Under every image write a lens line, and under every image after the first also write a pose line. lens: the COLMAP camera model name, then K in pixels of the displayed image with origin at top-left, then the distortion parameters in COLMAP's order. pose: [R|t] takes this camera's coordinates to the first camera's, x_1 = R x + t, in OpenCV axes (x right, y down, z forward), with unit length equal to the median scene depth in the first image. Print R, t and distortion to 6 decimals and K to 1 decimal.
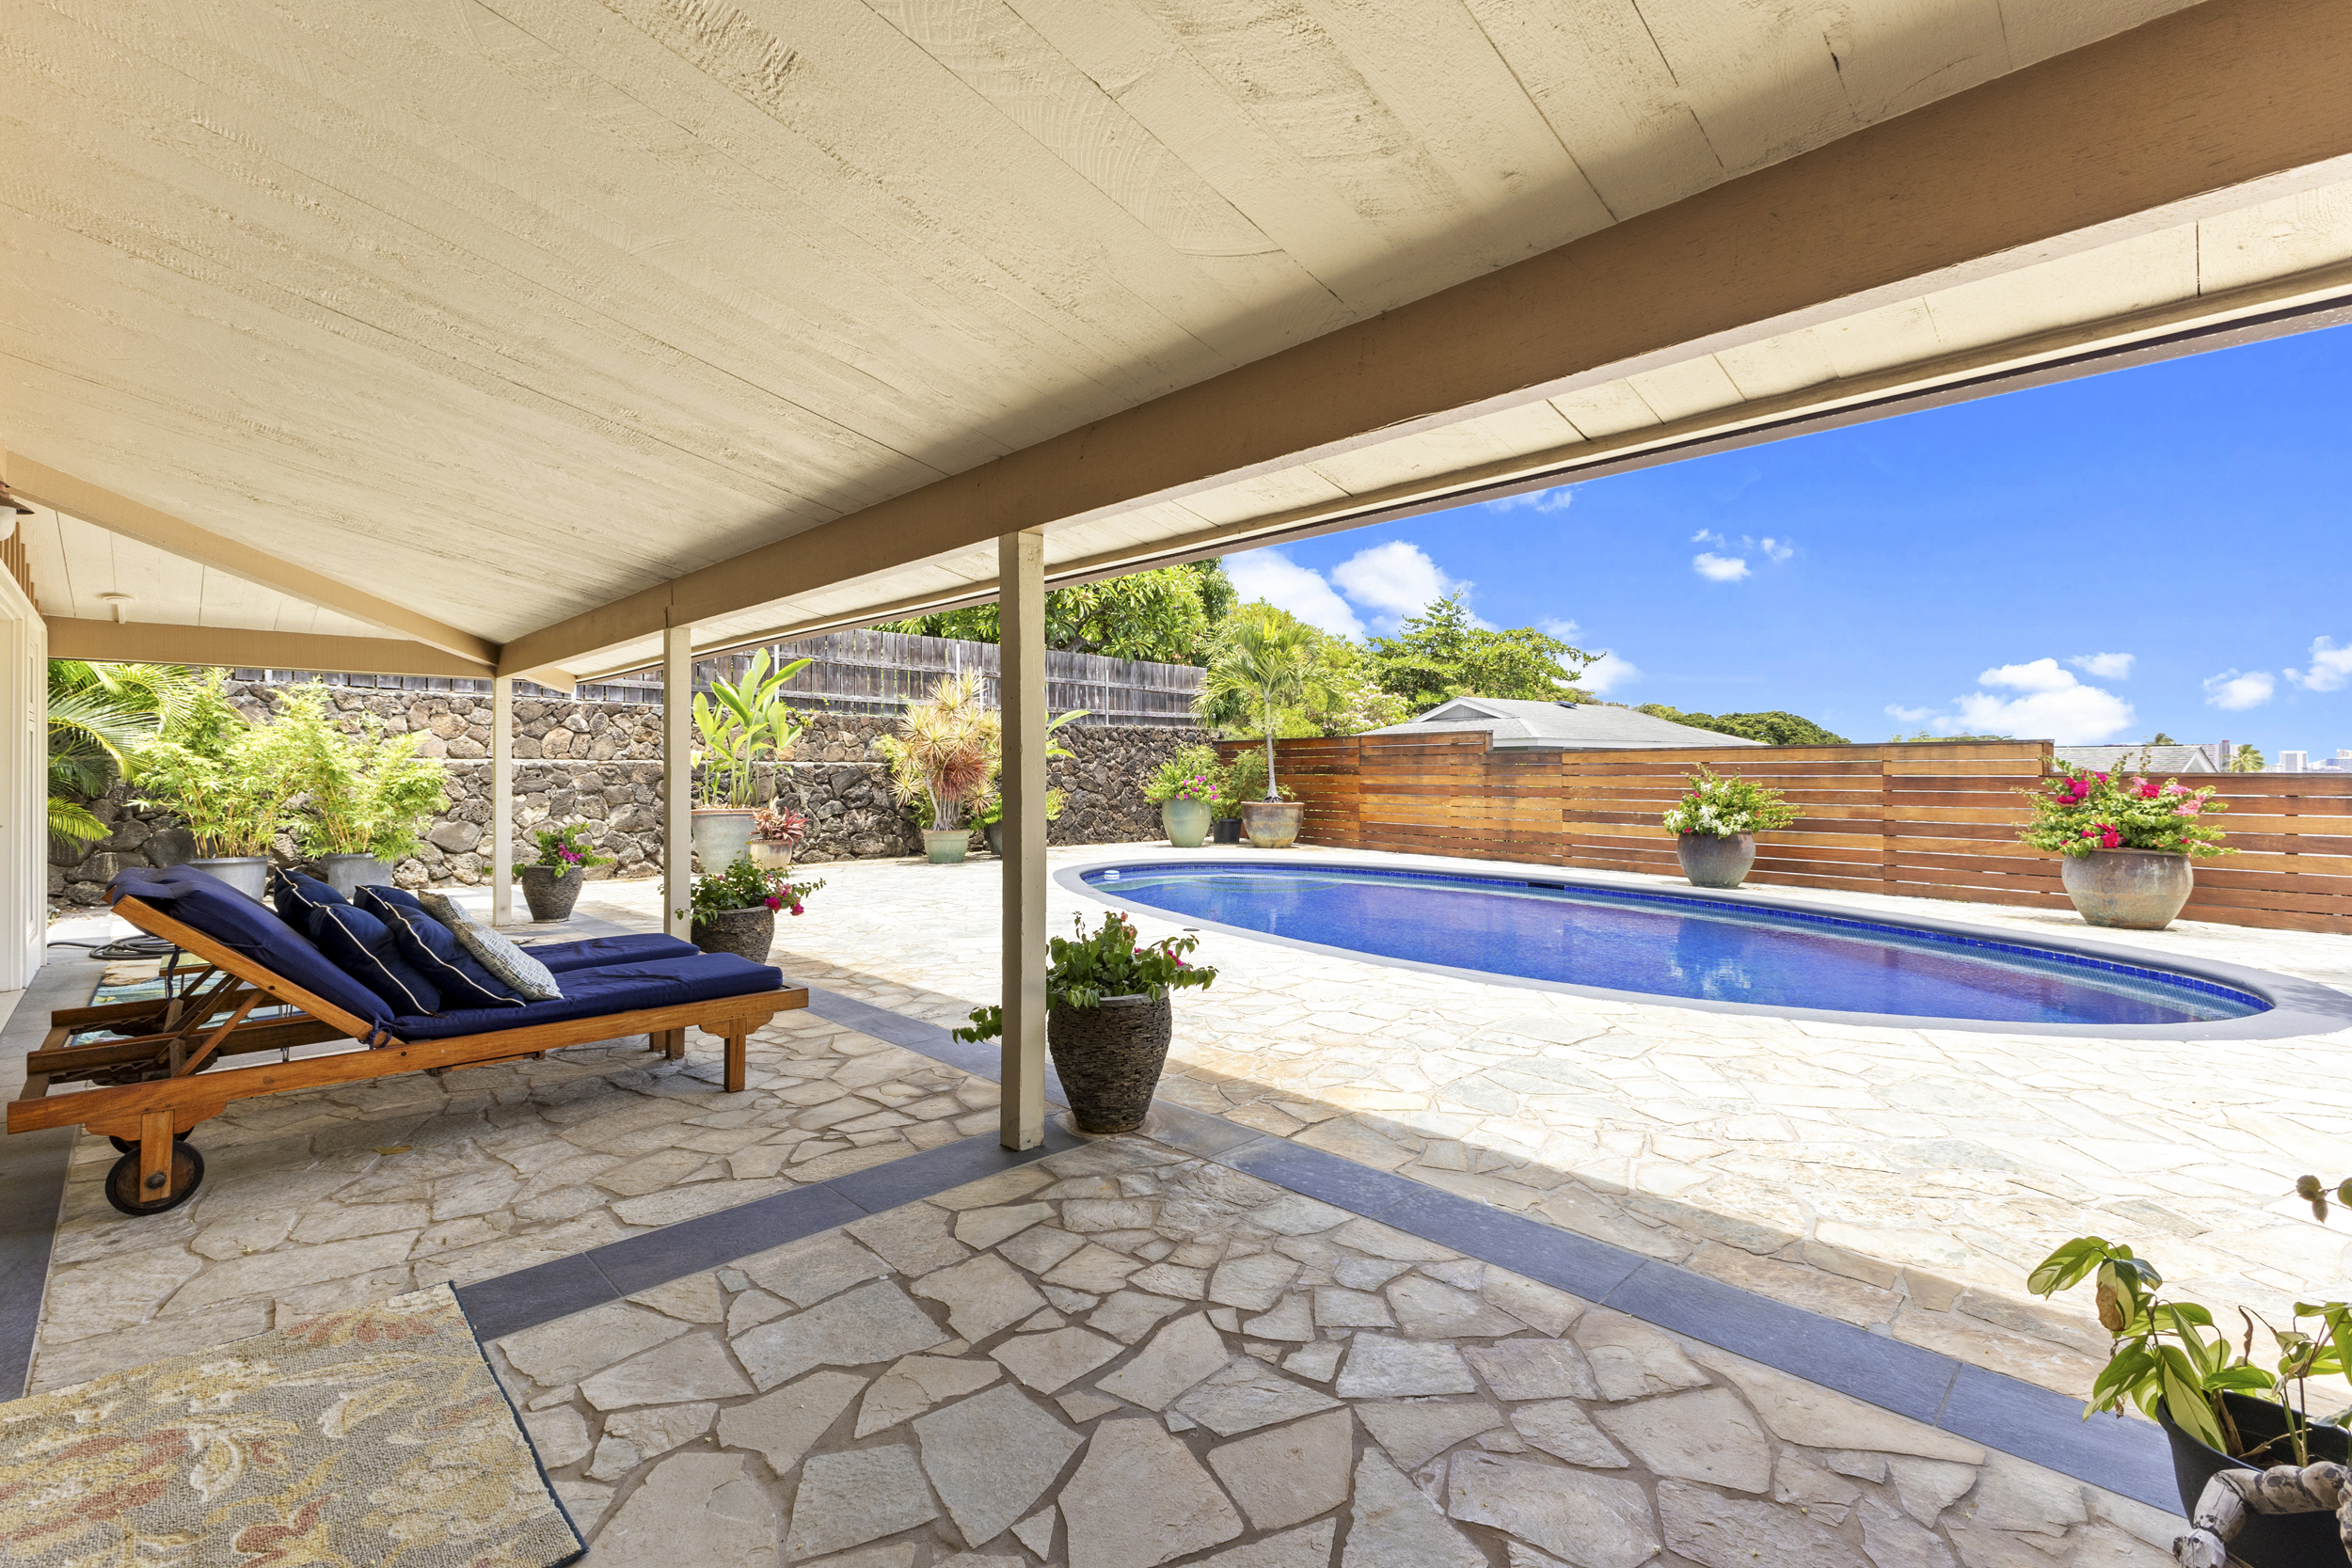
lens RADIAL K [[1015.7, 0, 1155.9], [0, 1015.7, 786.8], [0, 0, 1]] dist [0.002993, -0.001260]
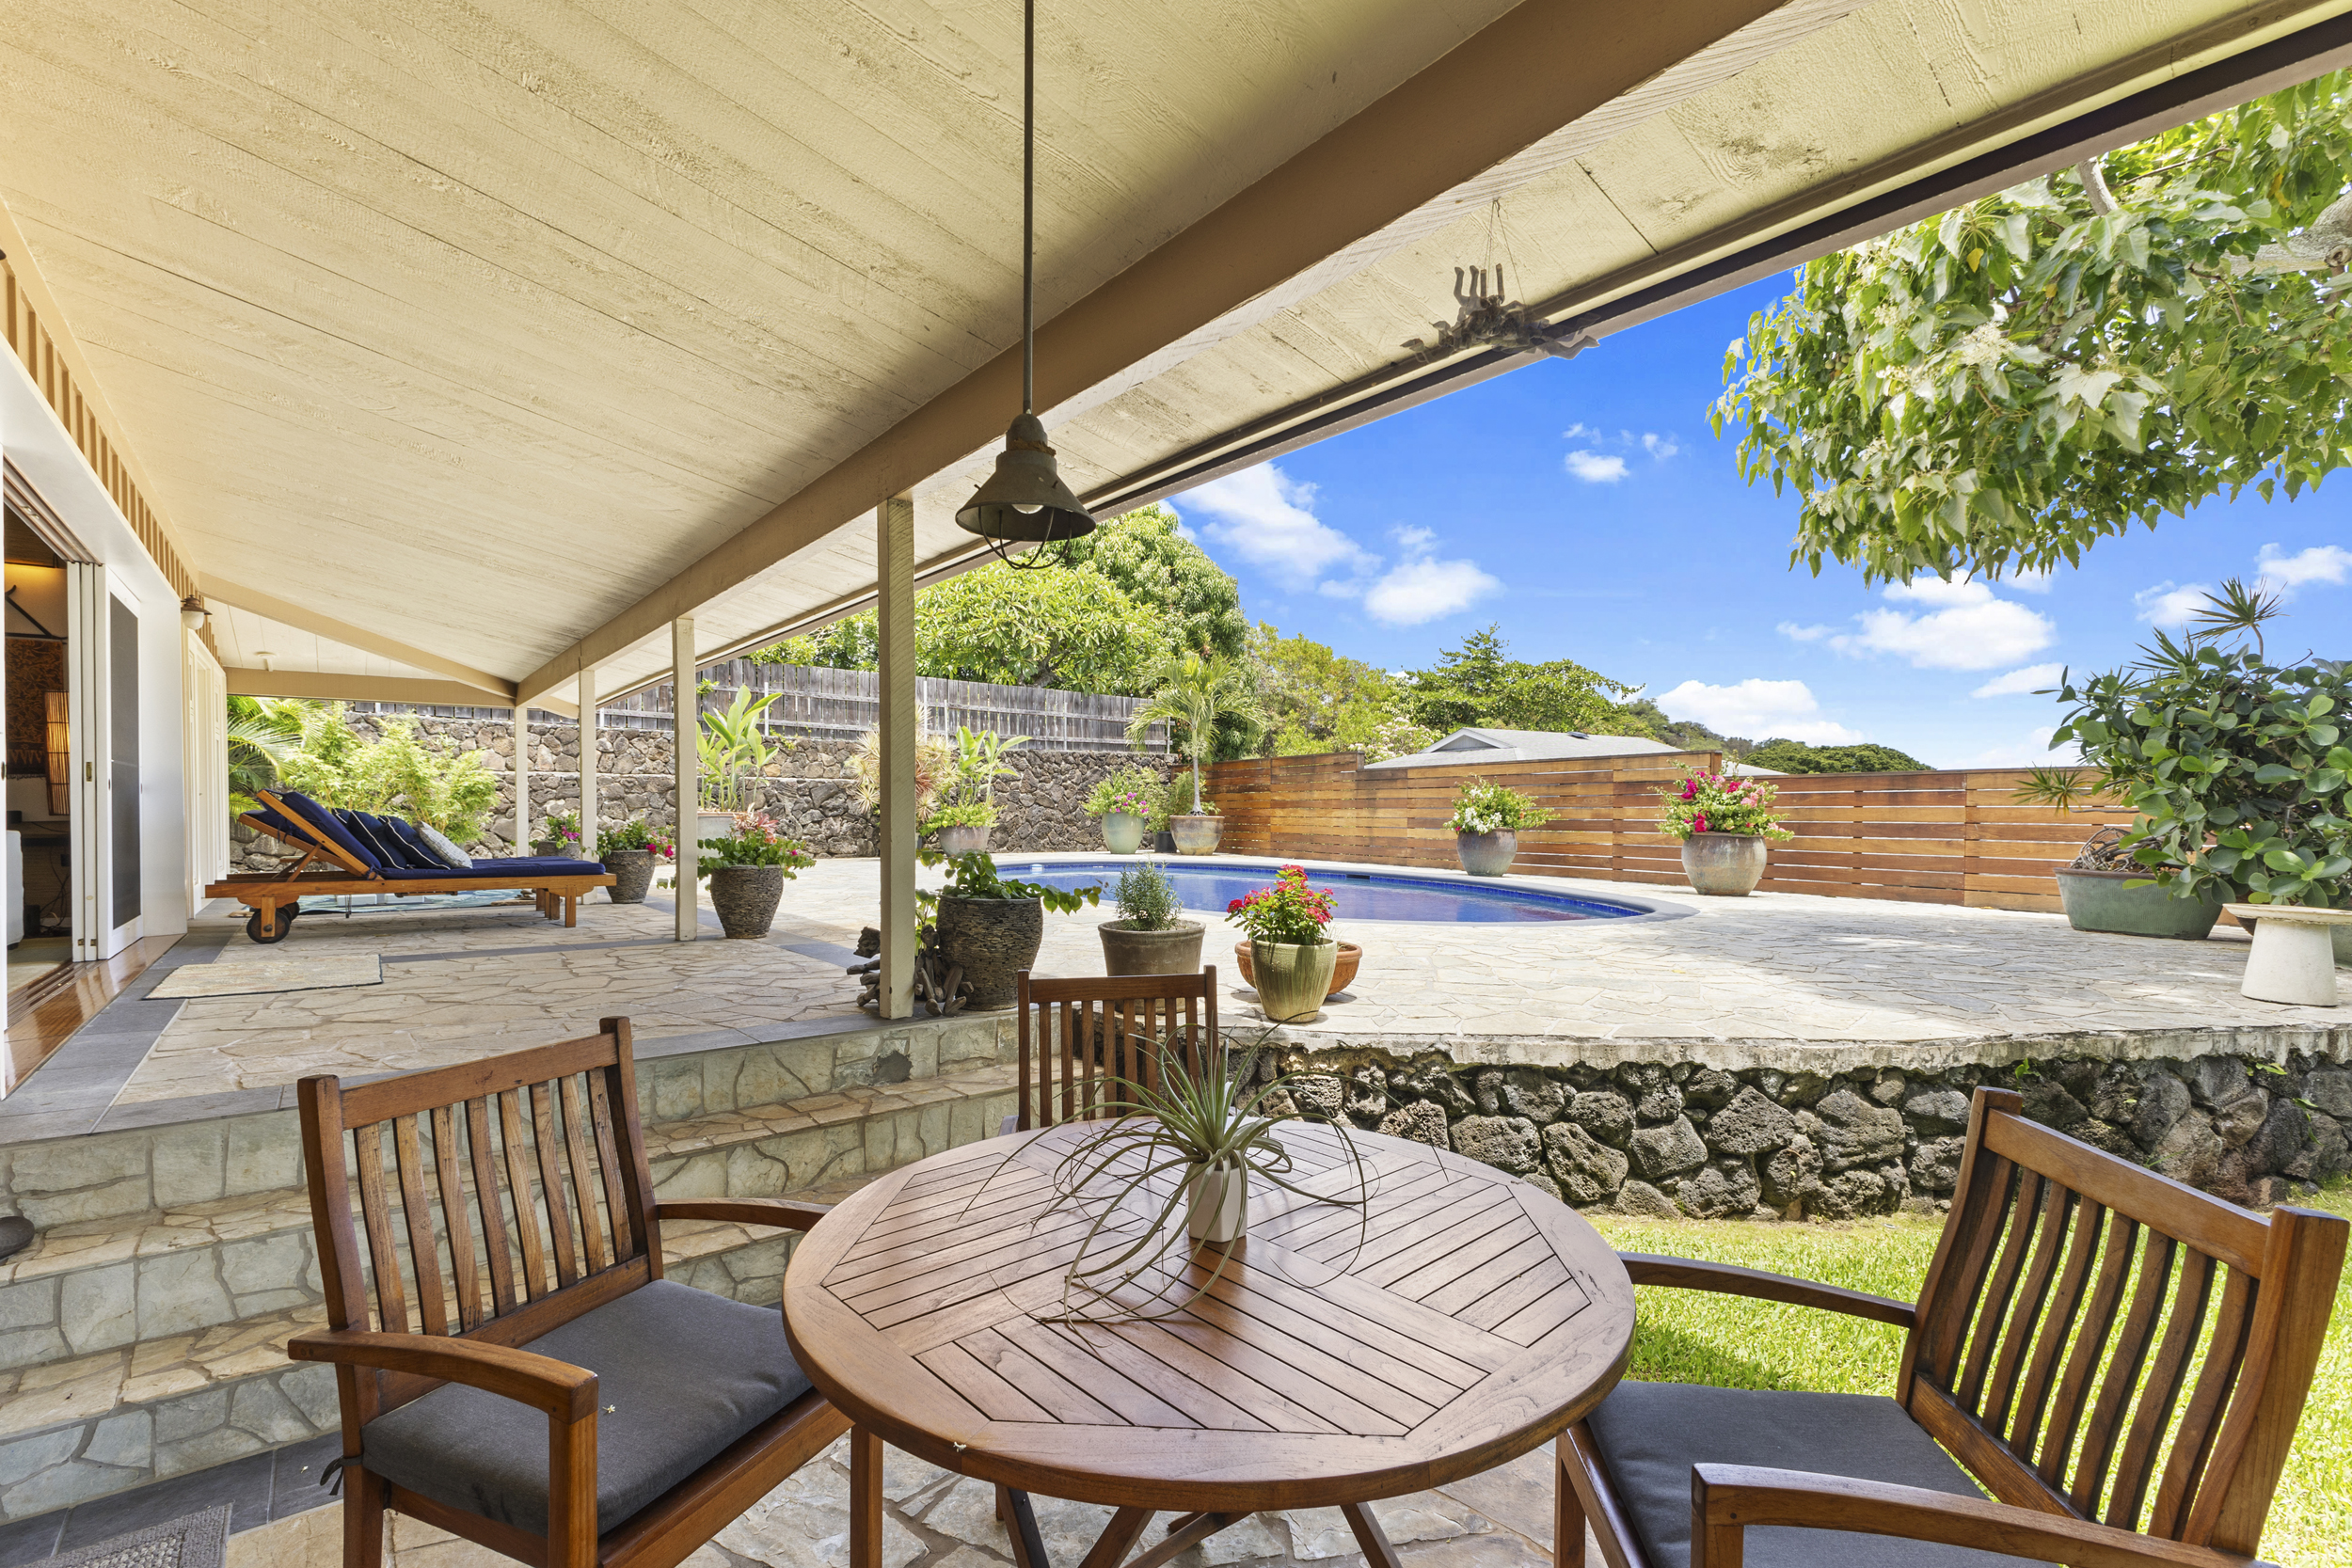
lens RADIAL K [[1015.7, 0, 1145.5], [0, 1015.7, 844.7], [0, 0, 1]] dist [0.002993, -0.001260]
pose [[0.994907, 0.006454, -0.100595, 0.235525], [-0.004435, 0.999784, 0.020282, 0.033549], [0.100704, -0.019732, 0.994721, -0.207712]]
